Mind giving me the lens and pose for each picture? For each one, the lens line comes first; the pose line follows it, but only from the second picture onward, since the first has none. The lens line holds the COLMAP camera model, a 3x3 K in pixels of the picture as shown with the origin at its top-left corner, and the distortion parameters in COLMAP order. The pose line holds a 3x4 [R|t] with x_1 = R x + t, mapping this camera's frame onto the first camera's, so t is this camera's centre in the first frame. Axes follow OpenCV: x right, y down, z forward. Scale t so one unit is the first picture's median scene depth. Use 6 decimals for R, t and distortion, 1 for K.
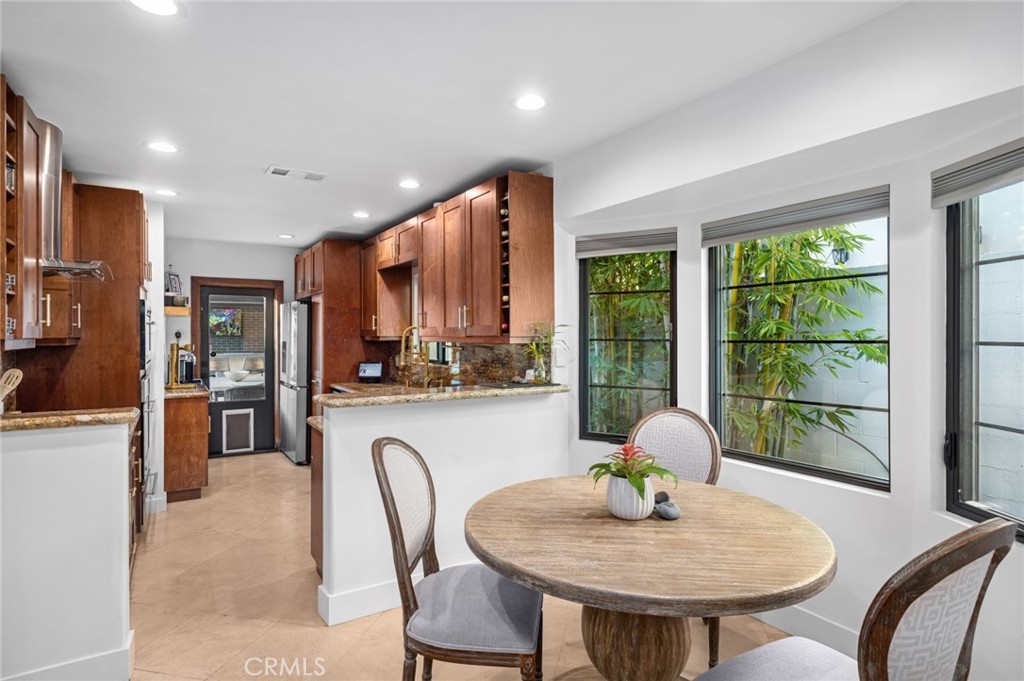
lens RADIAL K [[560.0, 0, 520.0], [0, 560.0, 342.6], [0, 0, 1]] dist [-0.001618, 0.000241]
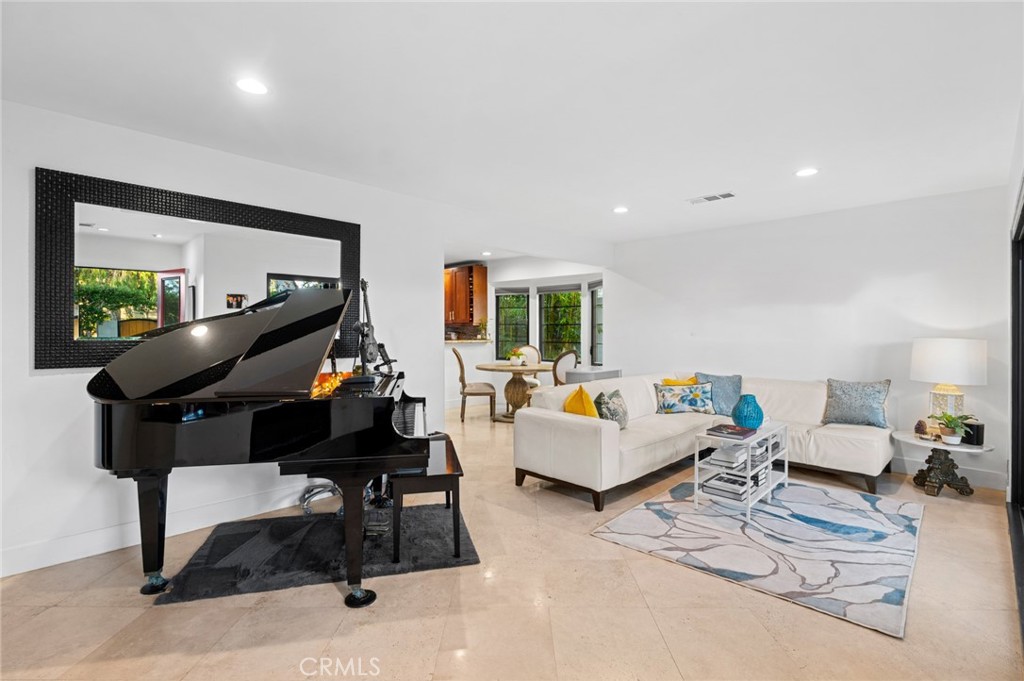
lens RADIAL K [[473.5, 0, 510.4], [0, 473.5, 334.7], [0, 0, 1]] dist [0.001248, 0.001652]
pose [[0.976865, 0.003926, 0.213821, -0.348015], [-0.004762, 0.999983, 0.003393, 0.040701], [-0.213804, -0.004332, 0.976867, -1.406883]]
